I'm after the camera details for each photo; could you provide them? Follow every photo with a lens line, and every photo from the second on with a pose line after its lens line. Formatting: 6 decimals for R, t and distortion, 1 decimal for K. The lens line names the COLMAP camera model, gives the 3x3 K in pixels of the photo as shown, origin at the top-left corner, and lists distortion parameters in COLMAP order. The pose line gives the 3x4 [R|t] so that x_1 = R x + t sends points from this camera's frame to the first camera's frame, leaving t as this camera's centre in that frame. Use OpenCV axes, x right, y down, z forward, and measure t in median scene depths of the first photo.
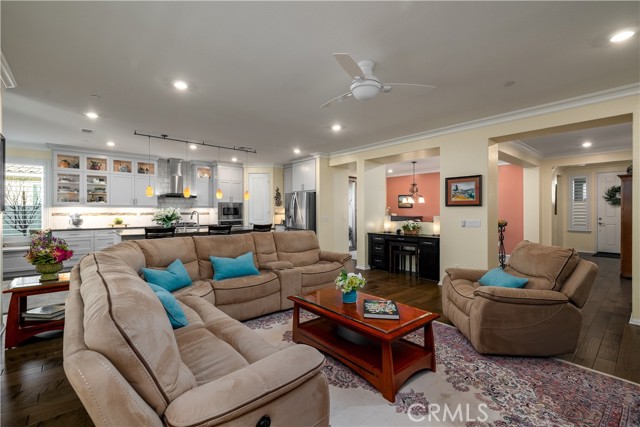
lens RADIAL K [[283.8, 0, 320.8], [0, 283.8, 213.6], [0, 0, 1]] dist [0.002989, 0.000213]
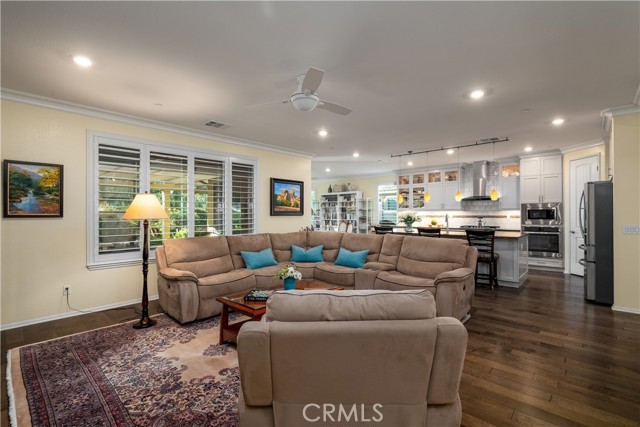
lens RADIAL K [[297.2, 0, 321.6], [0, 297.2, 214.6], [0, 0, 1]] dist [-0.002638, -0.000028]
pose [[0.106784, 0.000786, -0.994282, 0.506750], [-0.007097, 0.999975, 0.000029, -0.003599], [0.994257, 0.007053, 0.106787, 0.372257]]
